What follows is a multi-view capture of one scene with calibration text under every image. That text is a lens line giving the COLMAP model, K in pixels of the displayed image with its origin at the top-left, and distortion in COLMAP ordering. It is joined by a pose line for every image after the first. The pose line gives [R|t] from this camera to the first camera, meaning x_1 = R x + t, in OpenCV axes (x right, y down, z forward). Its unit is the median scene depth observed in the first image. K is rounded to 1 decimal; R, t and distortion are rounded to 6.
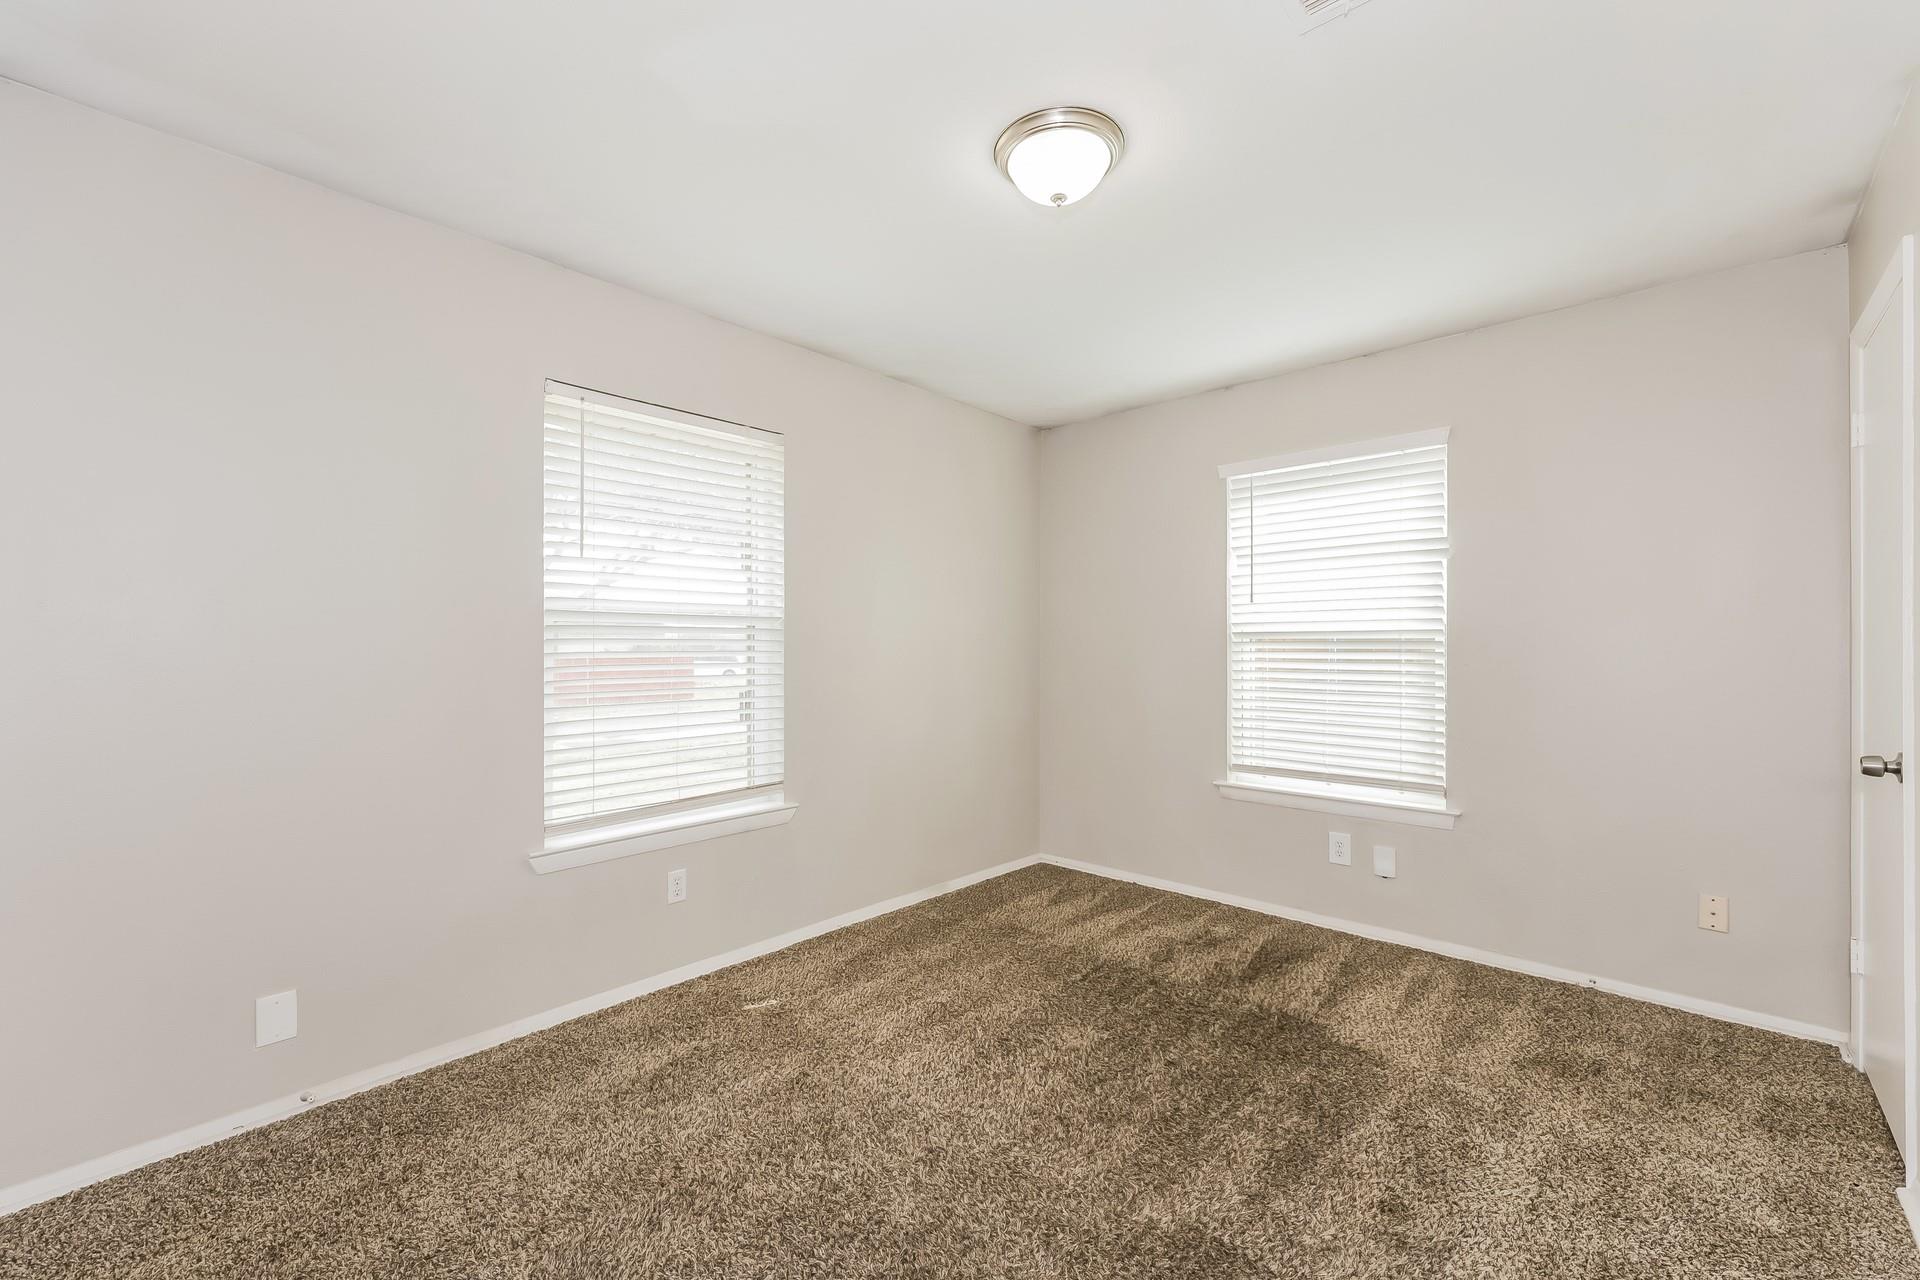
lens RADIAL K [[769.3, 0, 944.2], [0, 769.3, 643.5], [0, 0, 1]] dist [0.002224, 0.000384]
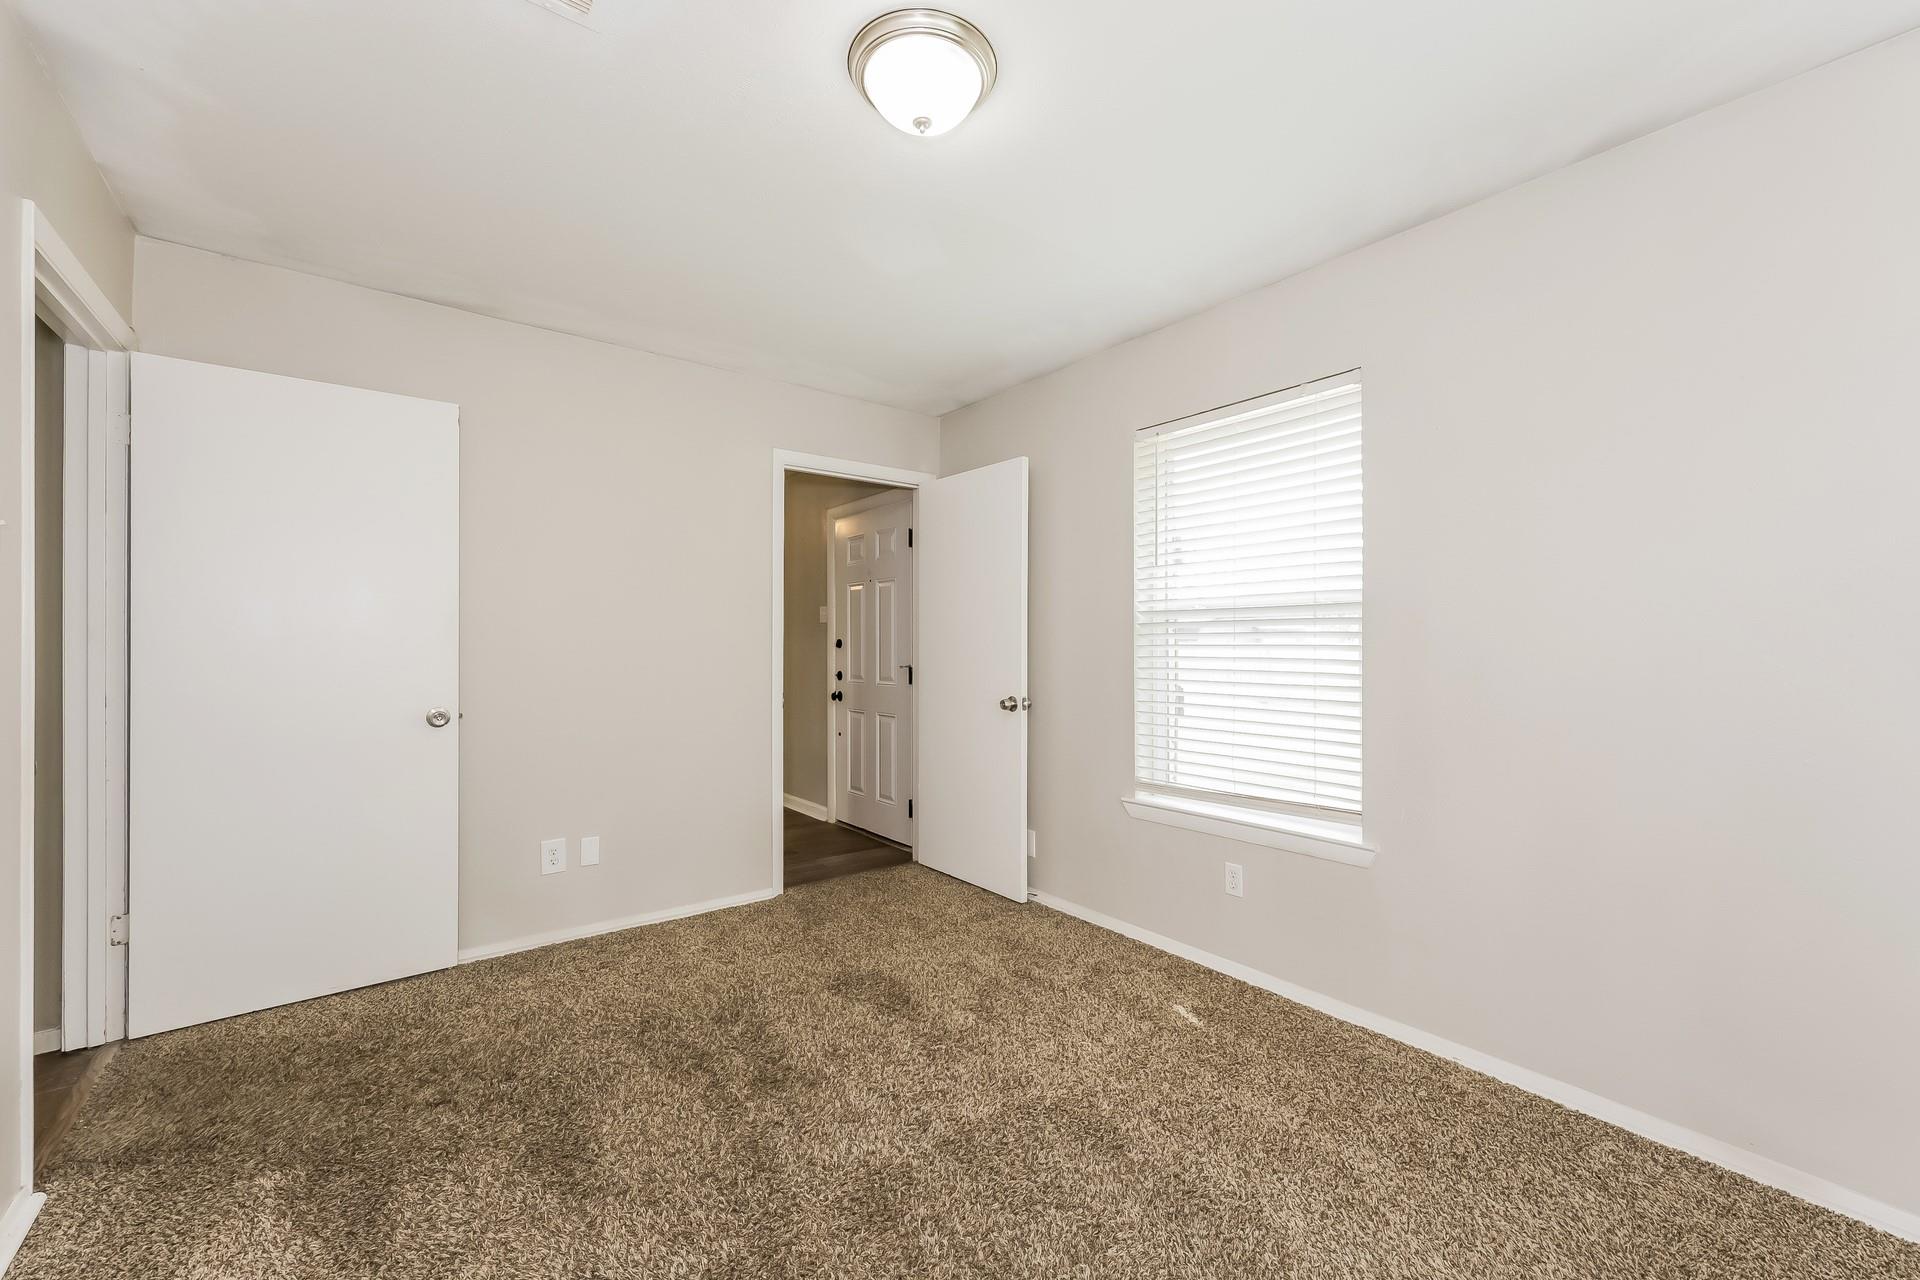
lens RADIAL K [[769.3, 0, 944.6], [0, 769.3, 639.0], [0, 0, 1]] dist [0.002224, 0.000384]
pose [[-0.163082, -0.008201, -0.986578, 0.705347], [-0.007823, 0.999945, -0.007019, 0.012702], [0.986582, 0.006574, -0.163137, 0.795345]]
